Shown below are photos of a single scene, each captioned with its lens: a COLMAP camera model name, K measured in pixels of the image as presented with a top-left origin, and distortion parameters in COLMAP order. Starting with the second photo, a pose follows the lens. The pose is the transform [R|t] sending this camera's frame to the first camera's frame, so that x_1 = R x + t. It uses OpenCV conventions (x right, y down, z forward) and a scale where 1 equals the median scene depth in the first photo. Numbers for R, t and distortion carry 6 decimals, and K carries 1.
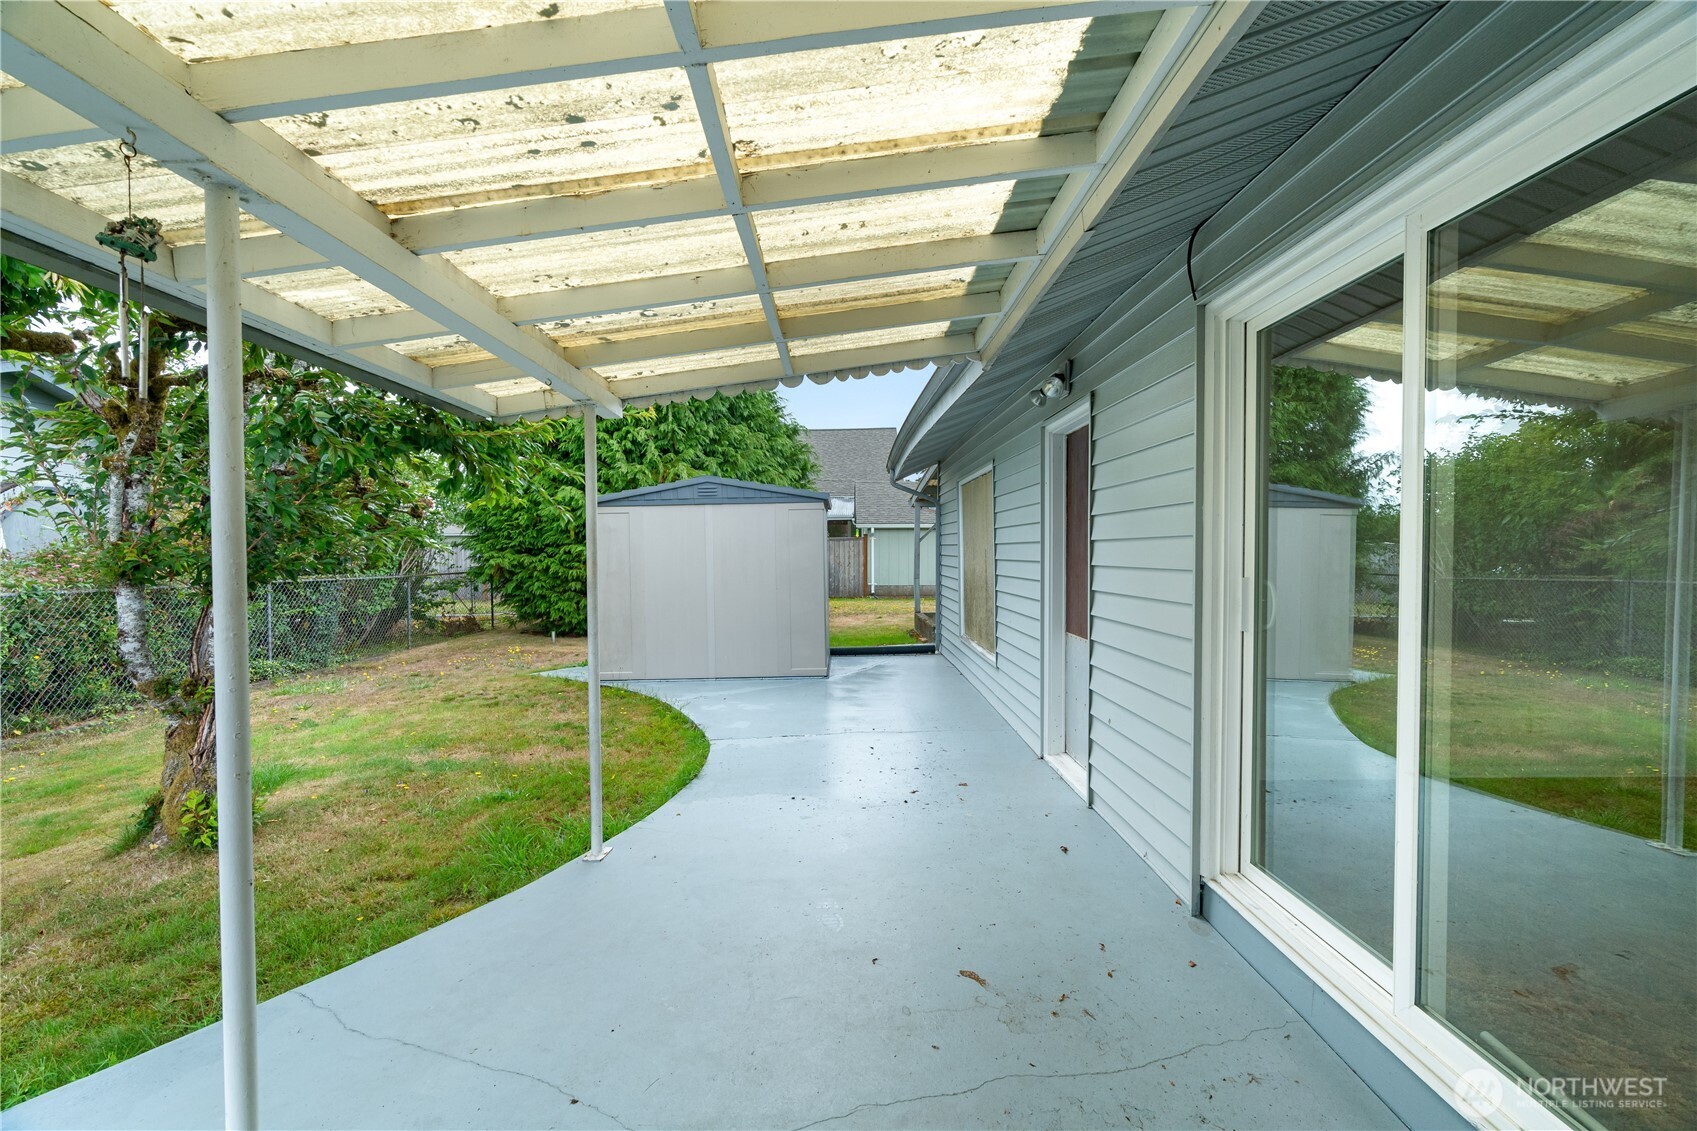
lens RADIAL K [[774.7, 0, 848.5], [0, 774.7, 565.5], [0, 0, 1]] dist [0.000385, 0.000150]
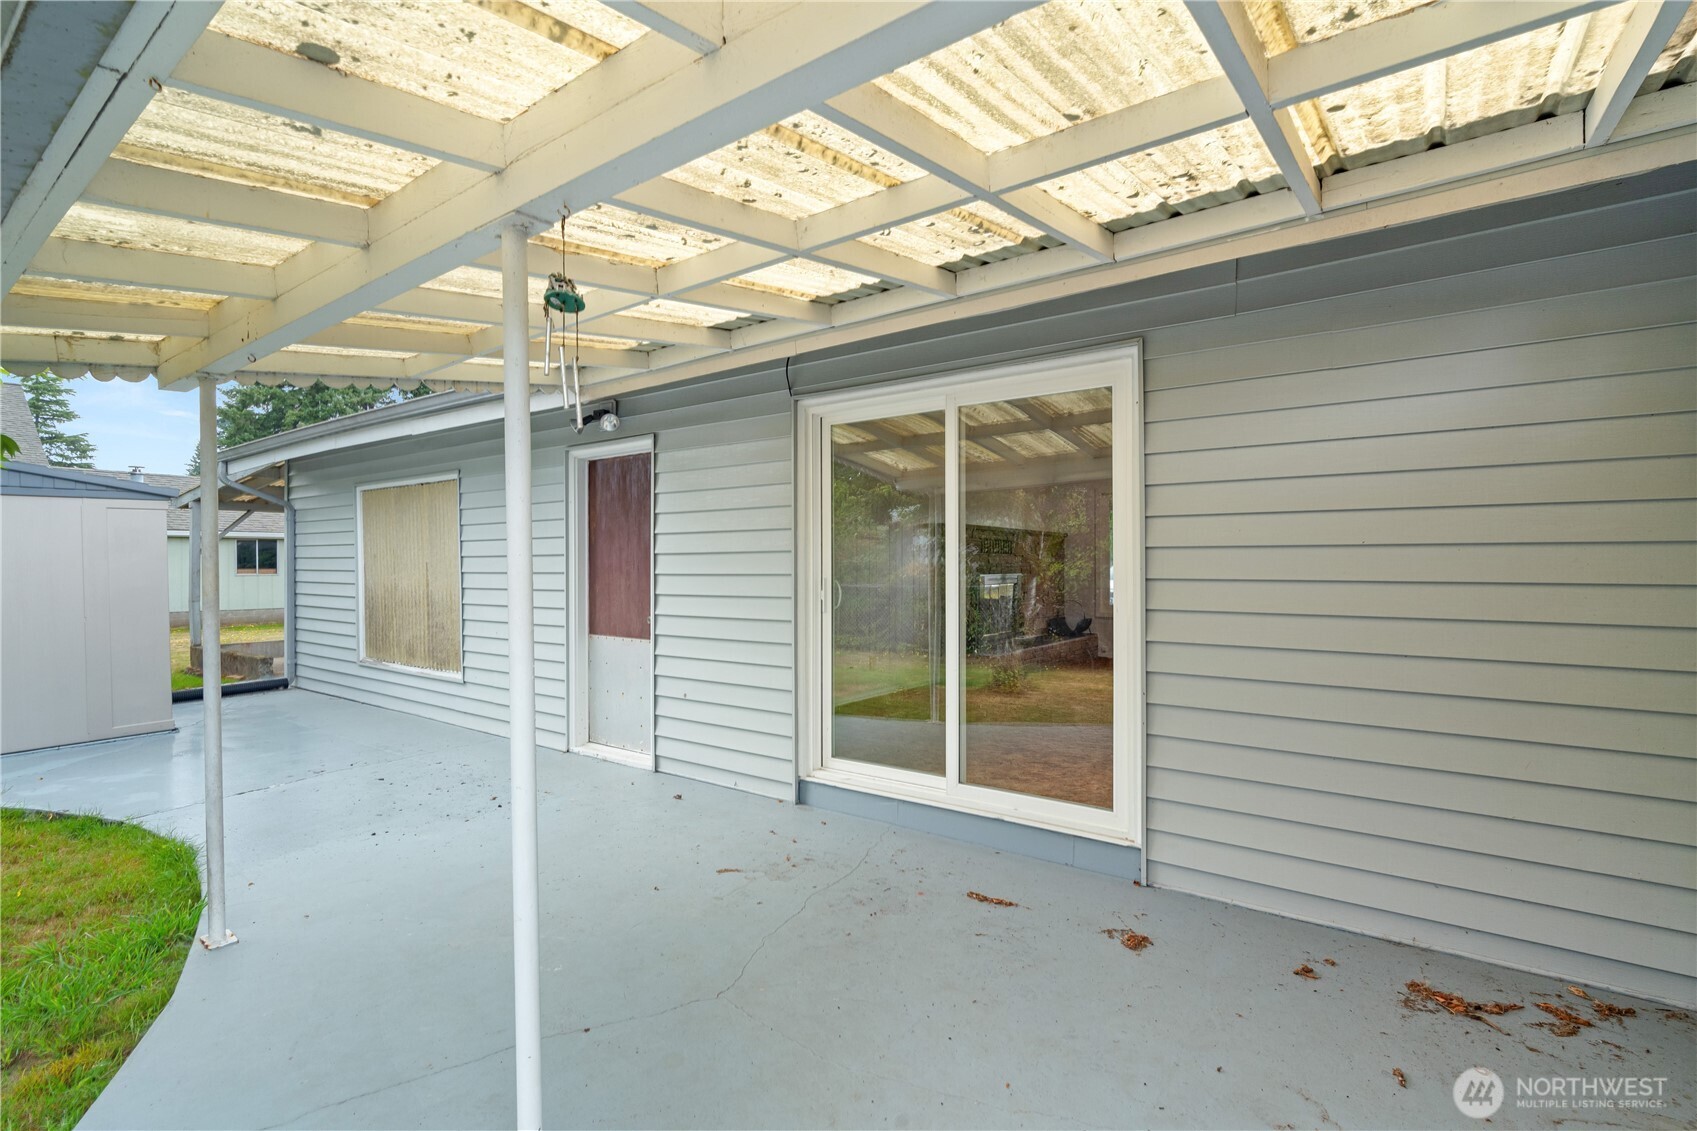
lens RADIAL K [[837.5, 0, 848.5], [0, 837.5, 565.5], [0, 0, 1]] dist [0.000760, 0.000195]
pose [[0.597580, -0.000661, 0.801809, -0.638124], [0.018041, 0.999758, -0.012621, 0.008691], [-0.801607, 0.022007, 0.597447, -0.050004]]
